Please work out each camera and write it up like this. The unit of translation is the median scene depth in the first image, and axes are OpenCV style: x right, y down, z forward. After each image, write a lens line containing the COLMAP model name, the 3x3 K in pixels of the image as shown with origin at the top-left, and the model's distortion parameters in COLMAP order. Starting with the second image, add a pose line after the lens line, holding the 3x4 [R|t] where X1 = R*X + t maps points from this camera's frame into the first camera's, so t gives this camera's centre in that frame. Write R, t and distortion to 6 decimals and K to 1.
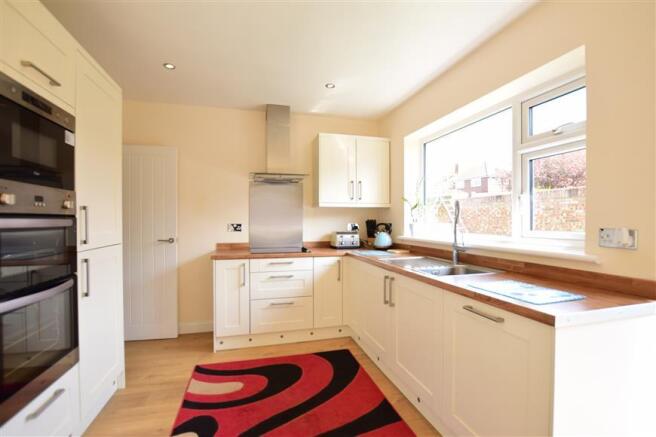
lens RADIAL K [[311.8, 0, 328.0], [0, 311.8, 218.5], [0, 0, 1]] dist [0.000532, -0.000166]
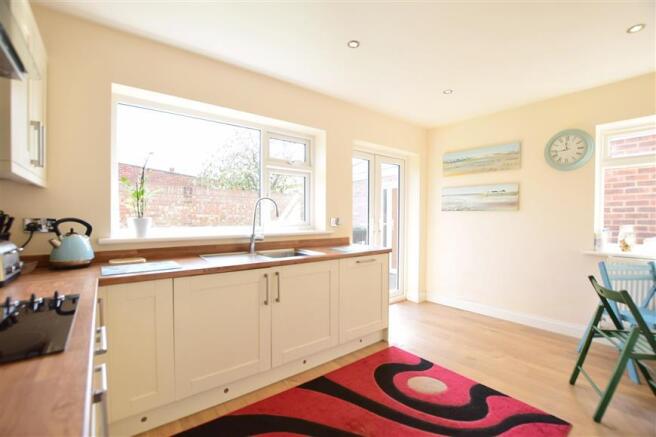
lens RADIAL K [[294.4, 0, 328.0], [0, 294.4, 218.5], [0, 0, 1]] dist [-0.001447, -0.000173]
pose [[-0.381153, -0.006625, 0.924488, -0.804242], [-0.005065, 0.999974, 0.005078, 0.018628], [-0.924498, -0.002747, -0.381177, 1.365566]]
